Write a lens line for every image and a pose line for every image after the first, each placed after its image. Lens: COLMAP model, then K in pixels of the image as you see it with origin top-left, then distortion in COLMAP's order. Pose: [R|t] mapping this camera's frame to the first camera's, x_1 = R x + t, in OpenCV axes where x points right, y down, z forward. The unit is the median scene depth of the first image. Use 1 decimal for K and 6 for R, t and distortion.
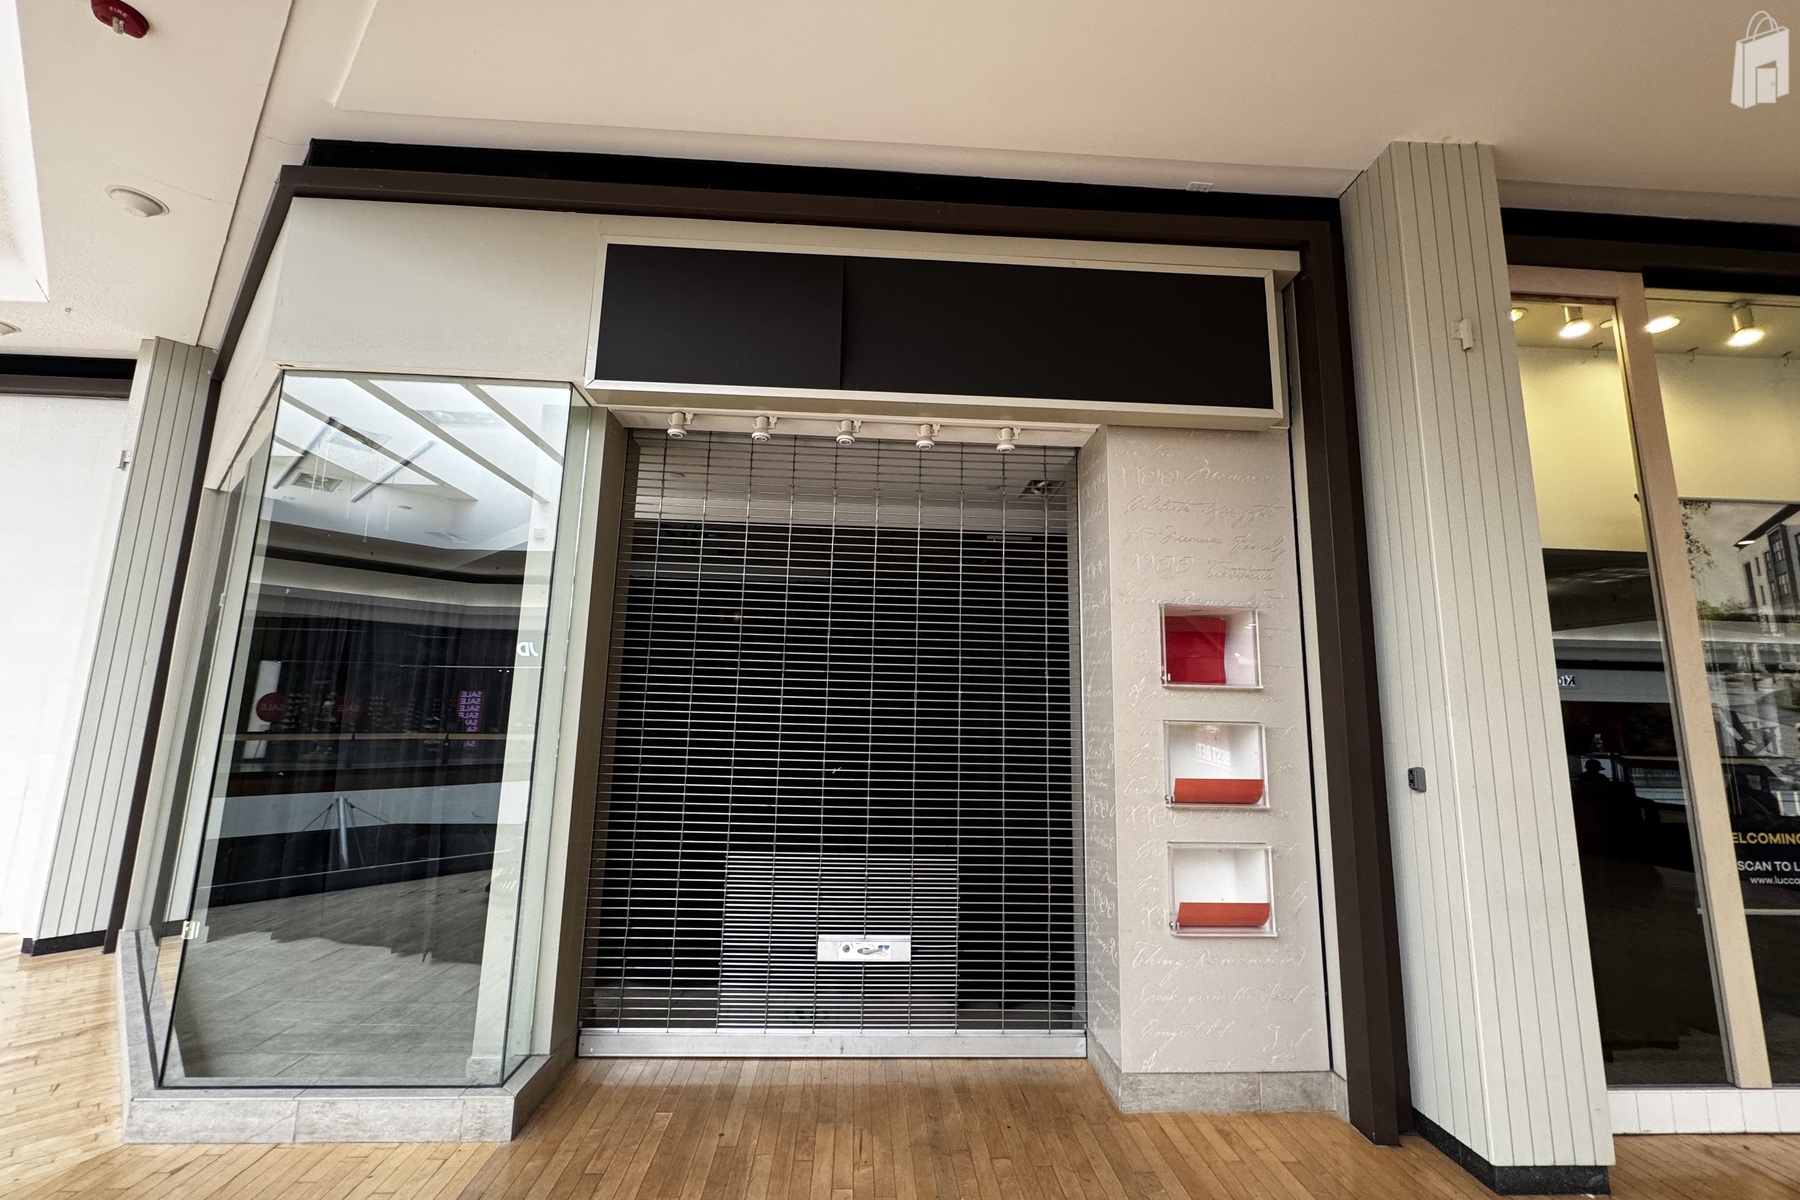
lens RADIAL K [[715.5, 0, 898.6], [0, 715.5, 601.2], [0, 0, 1]] dist [-0.002132, 0.000102]
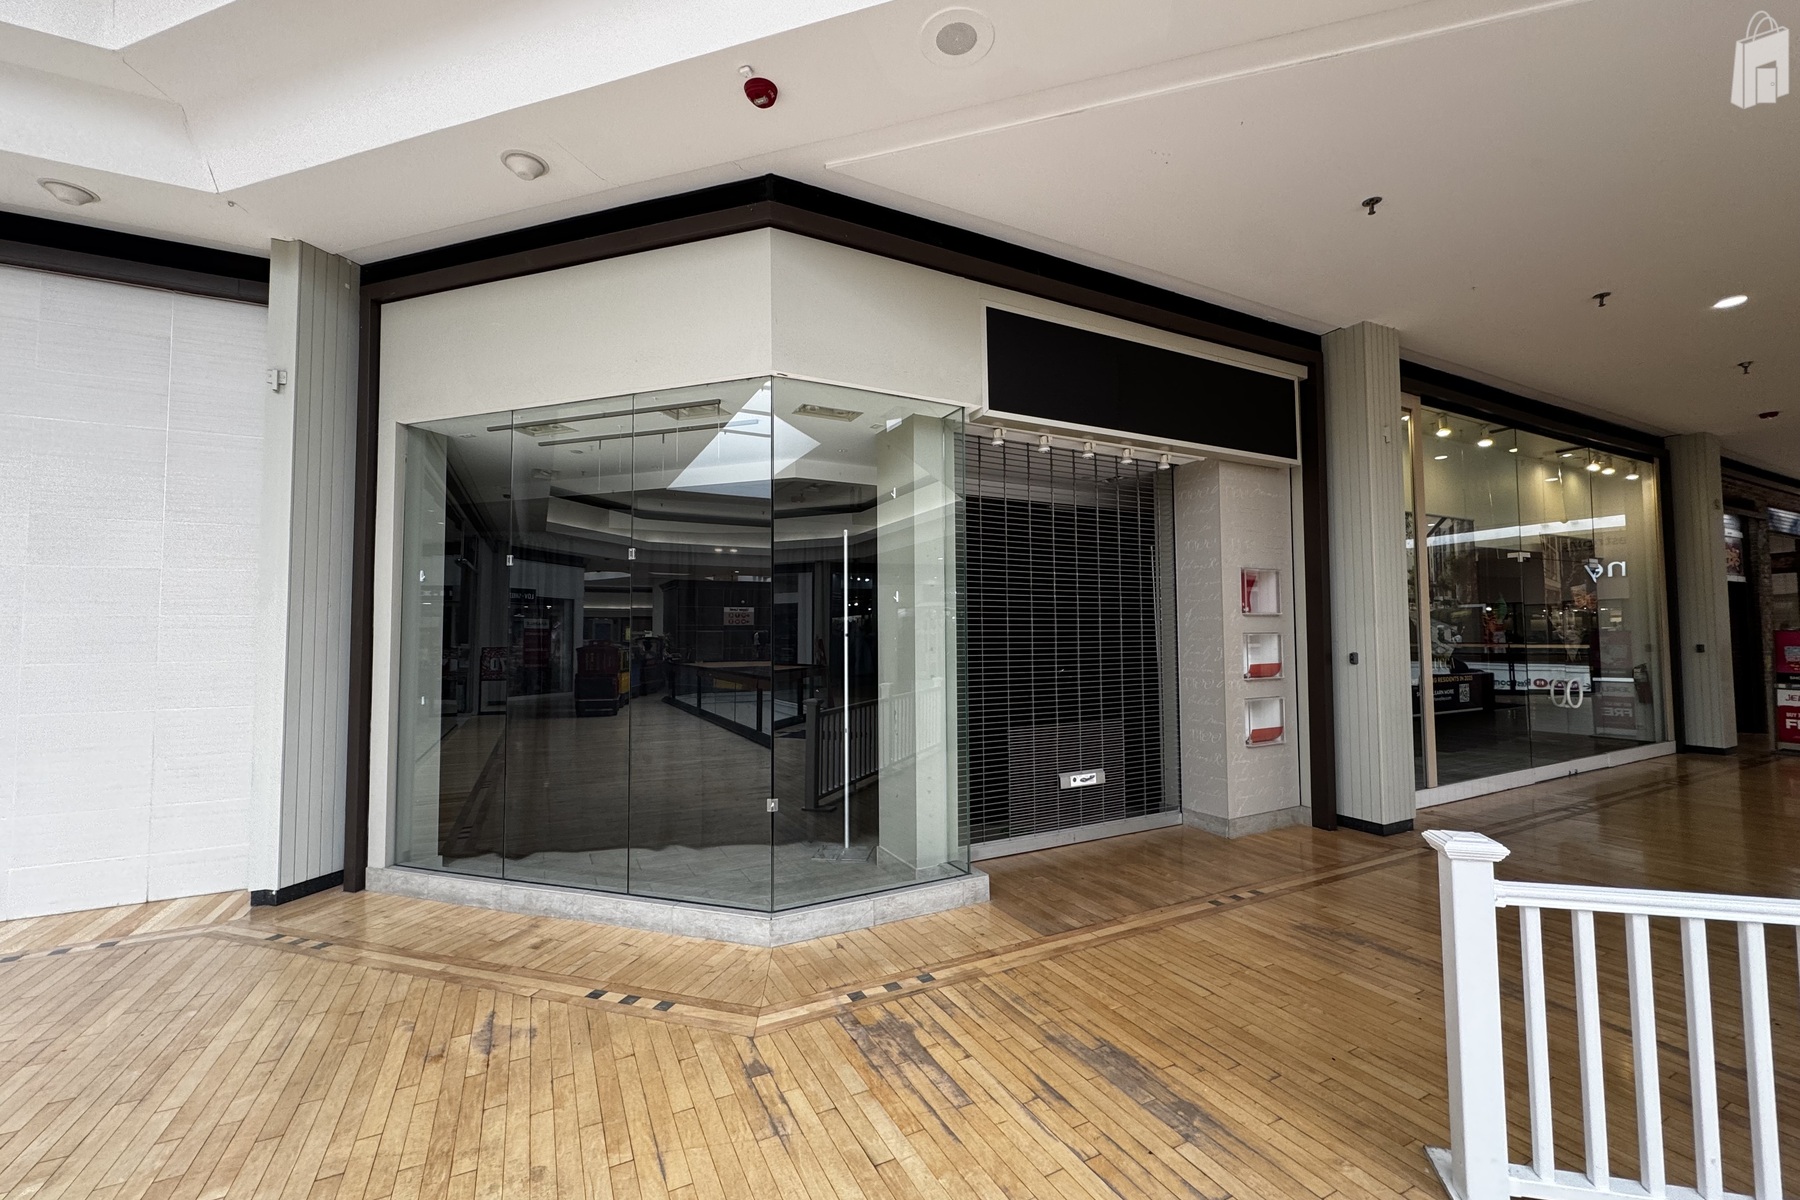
lens RADIAL K [[715.5, 0, 898.6], [0, 715.5, 601.2], [0, 0, 1]] dist [-0.002132, 0.000102]
pose [[0.911449, -0.010577, 0.411277, -1.092883], [-0.037683, 0.993321, 0.109057, -0.072176], [-0.409684, -0.114898, 0.904963, -0.244639]]
